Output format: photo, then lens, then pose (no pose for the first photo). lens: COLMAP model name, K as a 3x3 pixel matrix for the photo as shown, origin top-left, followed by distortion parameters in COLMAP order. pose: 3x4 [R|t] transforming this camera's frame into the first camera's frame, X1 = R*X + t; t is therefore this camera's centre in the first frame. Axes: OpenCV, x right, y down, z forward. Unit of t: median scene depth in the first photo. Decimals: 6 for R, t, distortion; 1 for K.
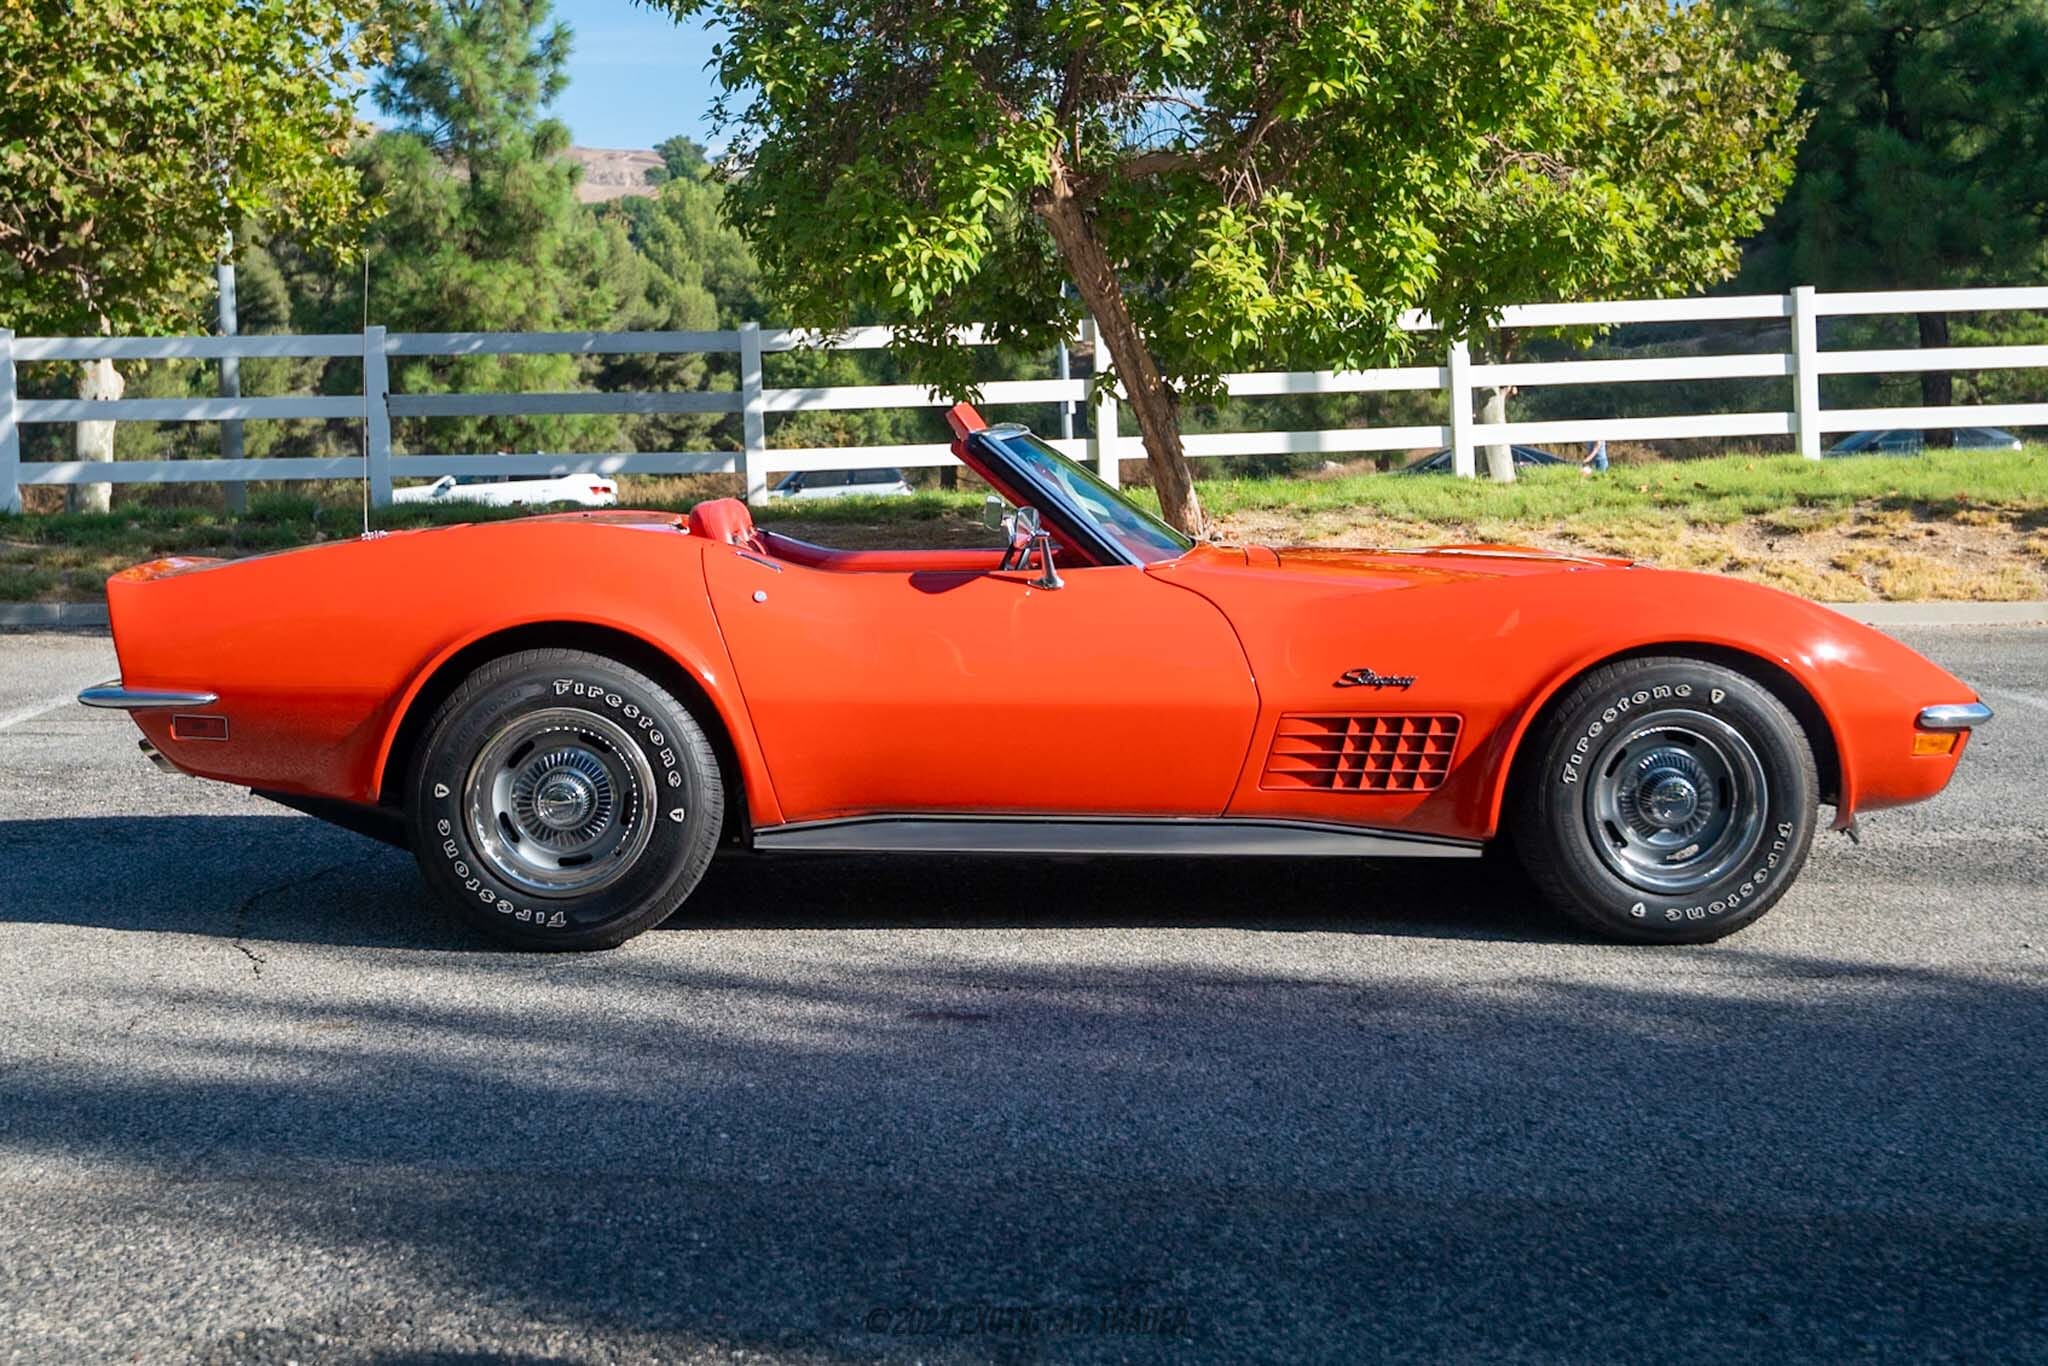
lens RADIAL K [[2339.1, 0, 1065.7], [0, 2339.1, 670.7], [0, 0, 1]] dist [0.000340, -0.000359]
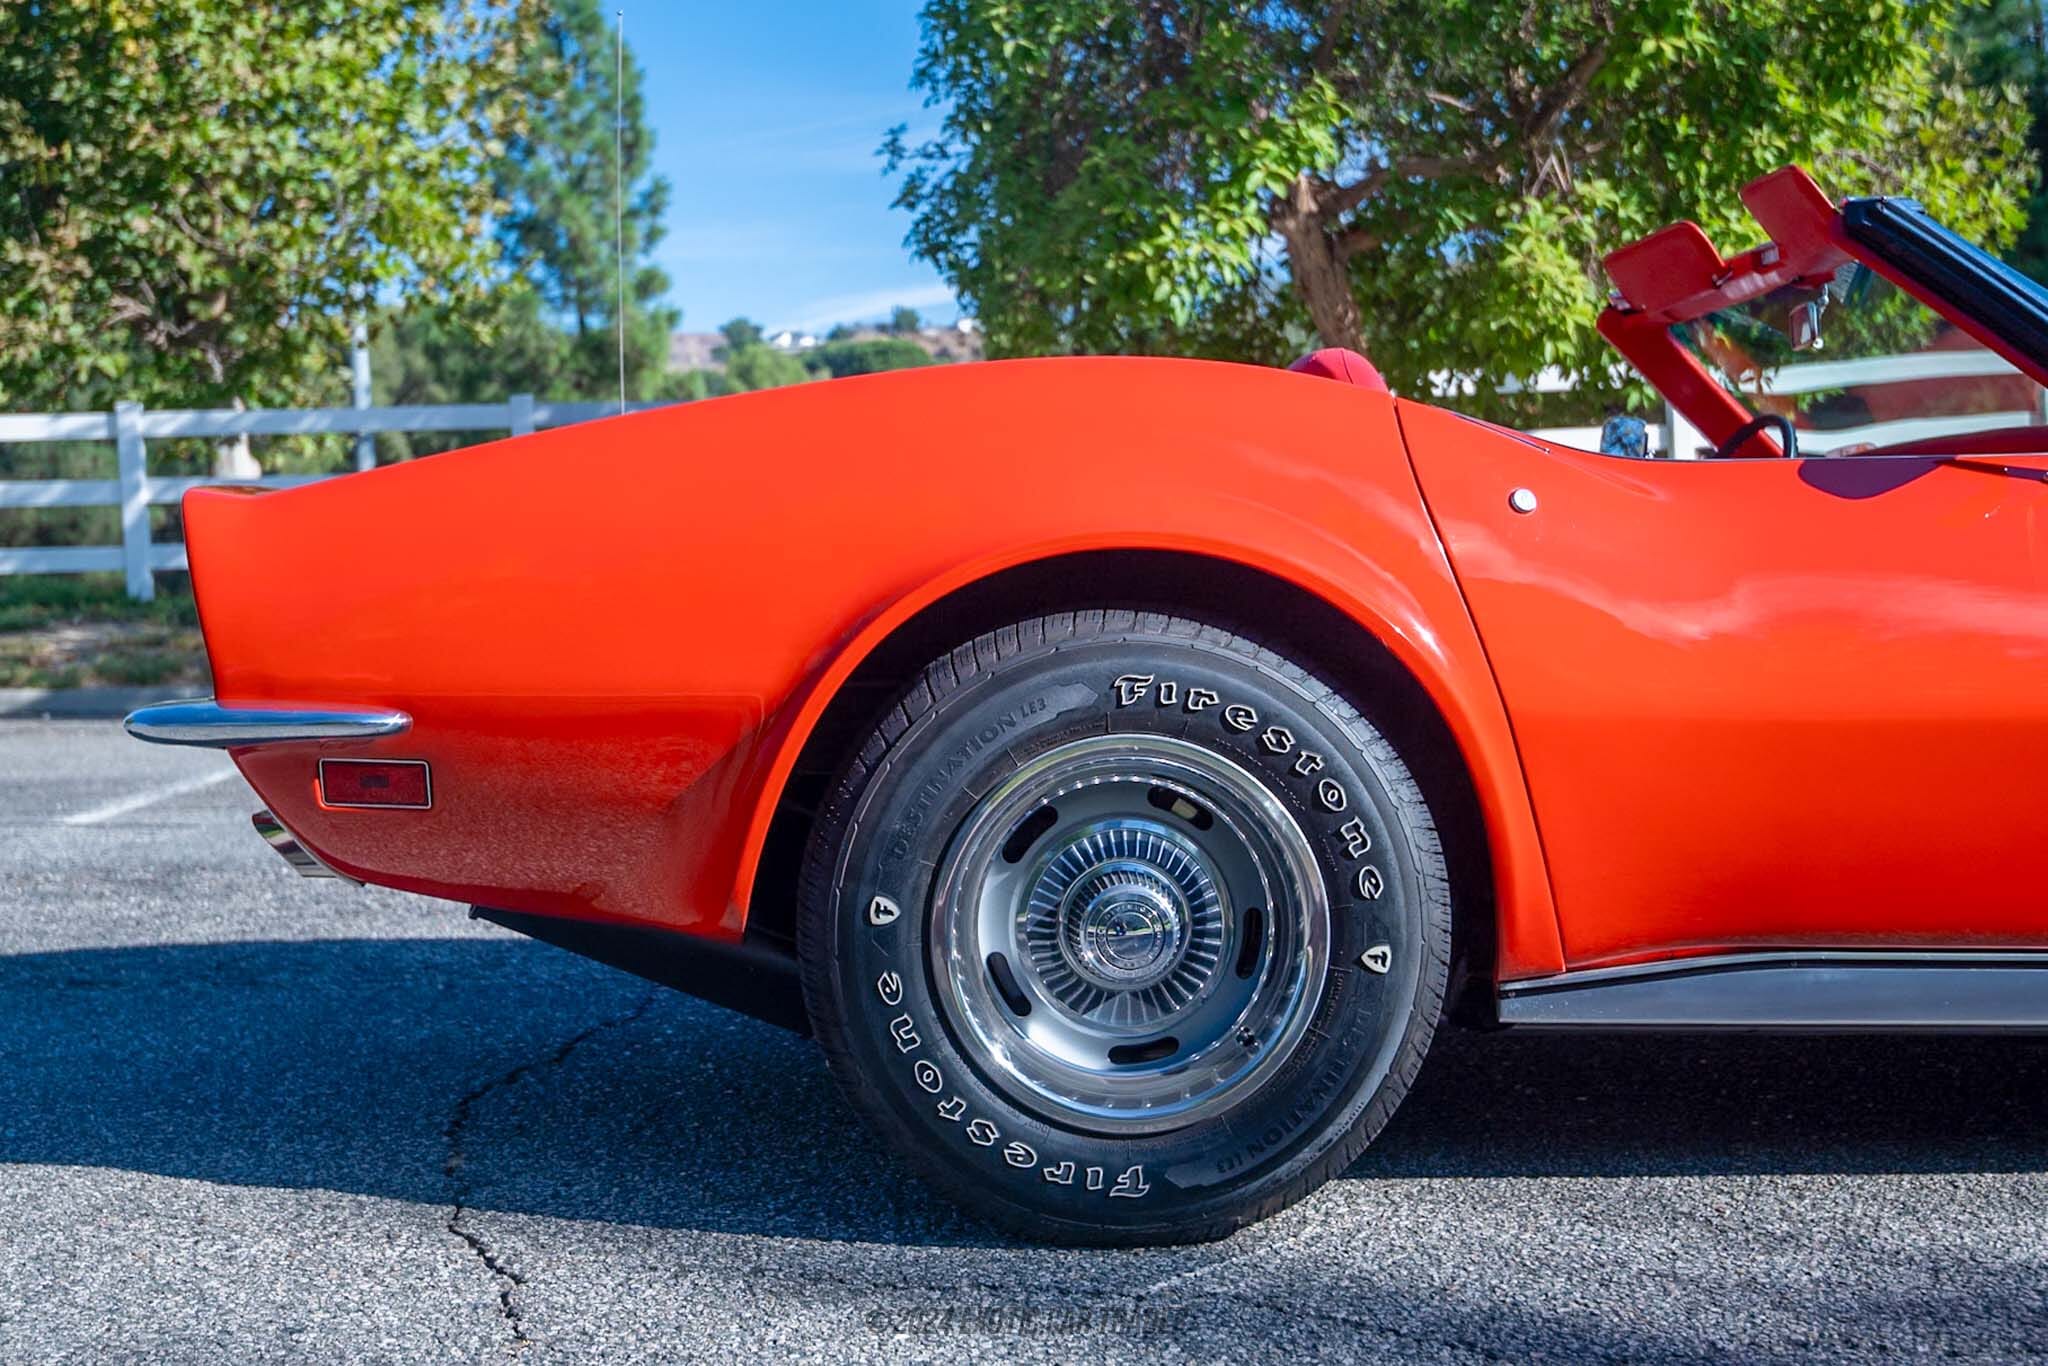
lens RADIAL K [[1965.2, 0, 996.8], [0, 1965.2, 827.4], [0, 0, 1]] dist [0.002475, -0.012432]
pose [[0.999486, -0.008800, -0.030823, -0.104833], [0.009523, 0.999681, 0.023382, 0.011476], [0.030607, -0.023664, 0.999251, 0.273437]]
